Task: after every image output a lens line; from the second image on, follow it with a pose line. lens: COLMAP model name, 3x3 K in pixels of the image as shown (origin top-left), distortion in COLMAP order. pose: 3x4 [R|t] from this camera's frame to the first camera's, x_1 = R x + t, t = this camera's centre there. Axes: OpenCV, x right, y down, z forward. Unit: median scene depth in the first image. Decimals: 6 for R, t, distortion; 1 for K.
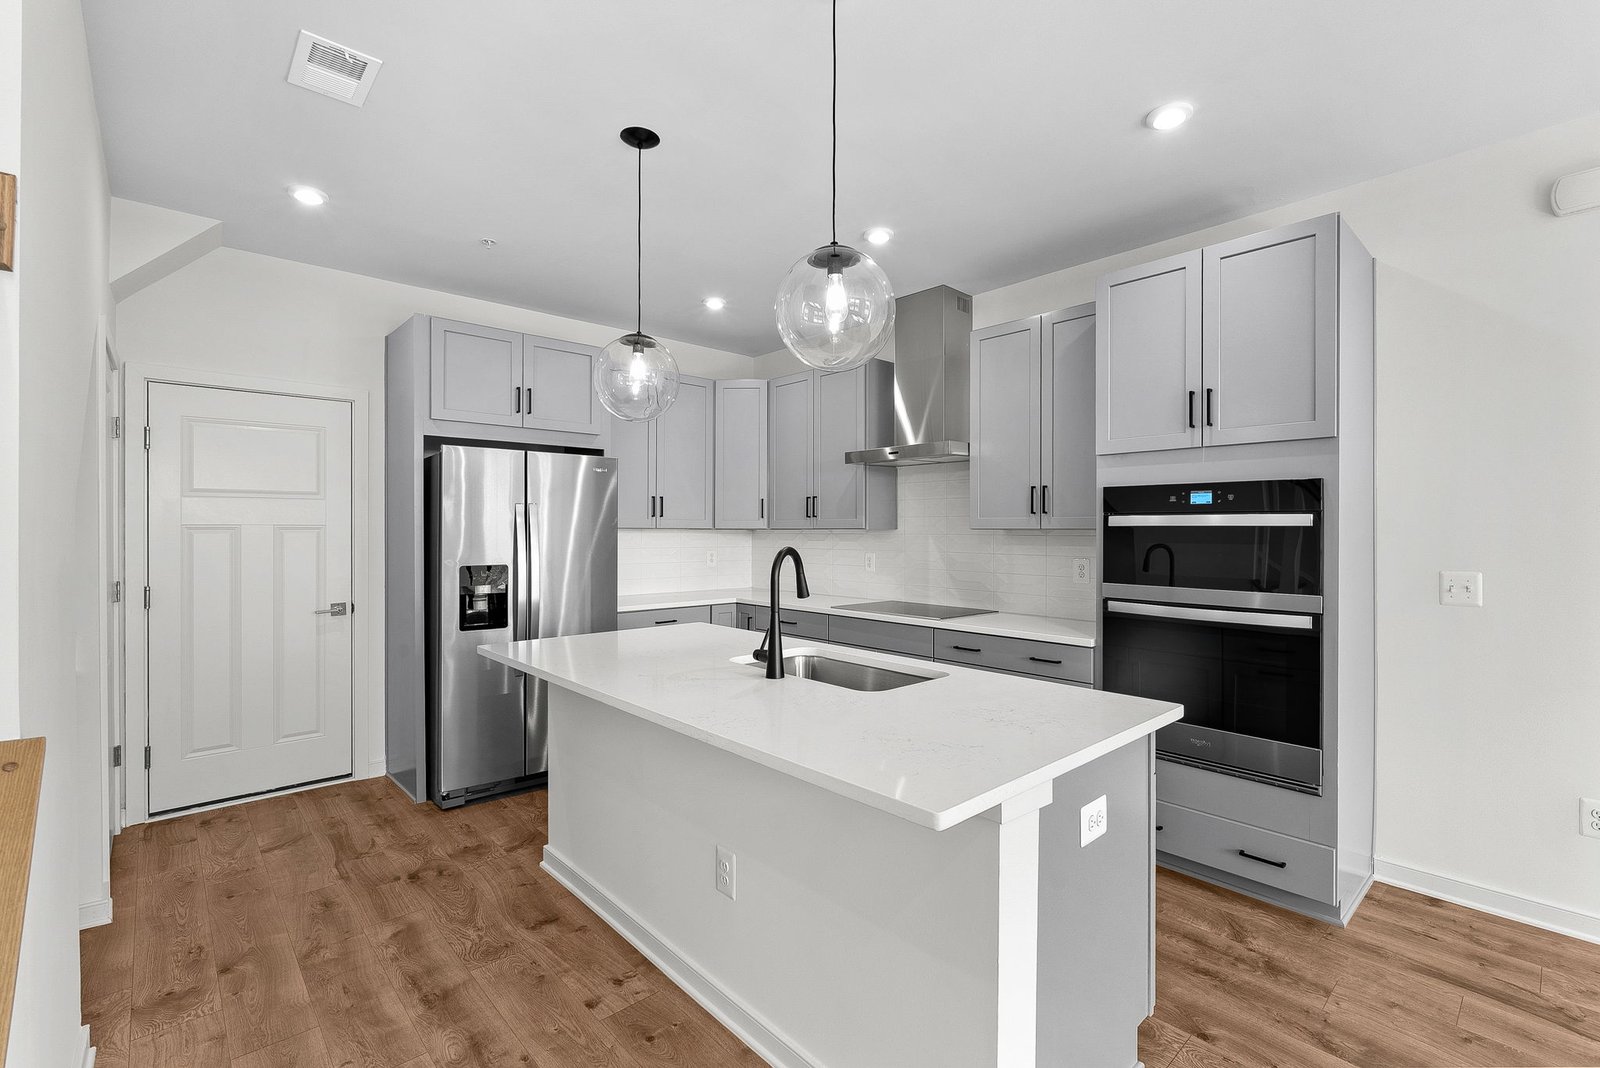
lens RADIAL K [[709.0, 0, 800.0], [0, 709.0, 534.0], [0, 0, 1]] dist [-0.001858, -0.000677]
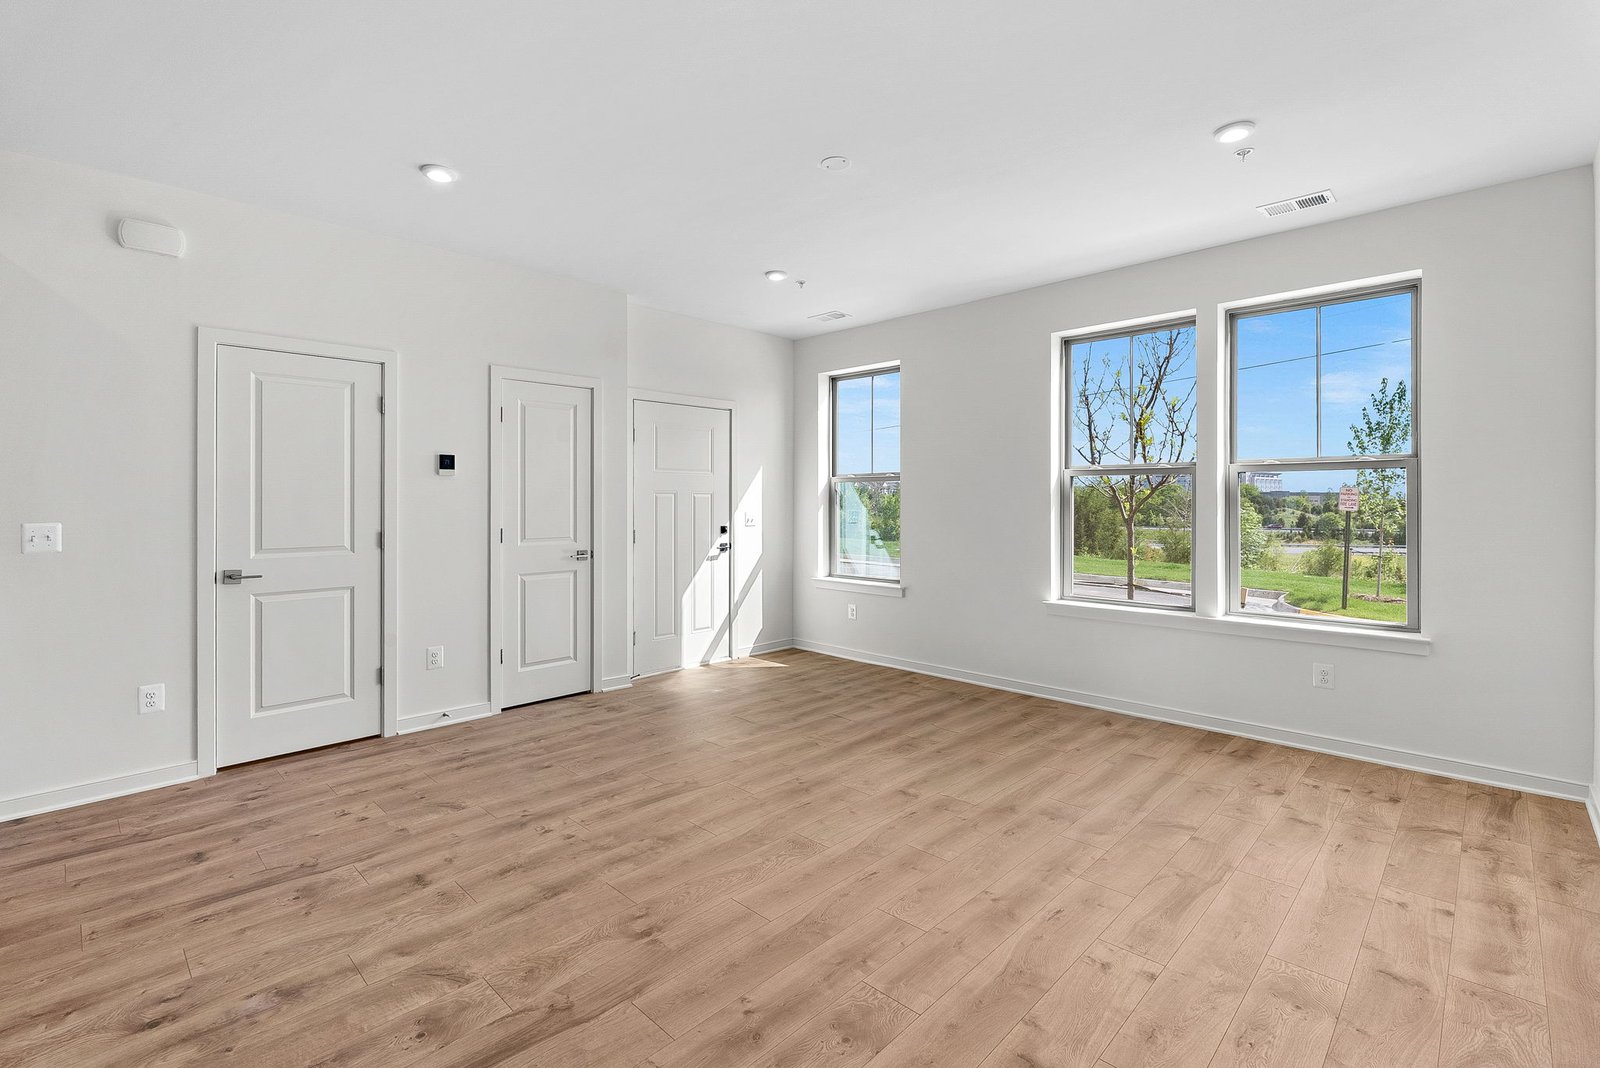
lens RADIAL K [[713.3, 0, 799.8], [0, 713.3, 489.3], [0, 0, 1]] dist [-0.001225, -0.000170]
pose [[-0.051876, 0.002289, 0.998651, -0.319349], [0.000835, 0.999997, -0.002249, 0.002239], [-0.998653, 0.000717, -0.051877, -0.188035]]
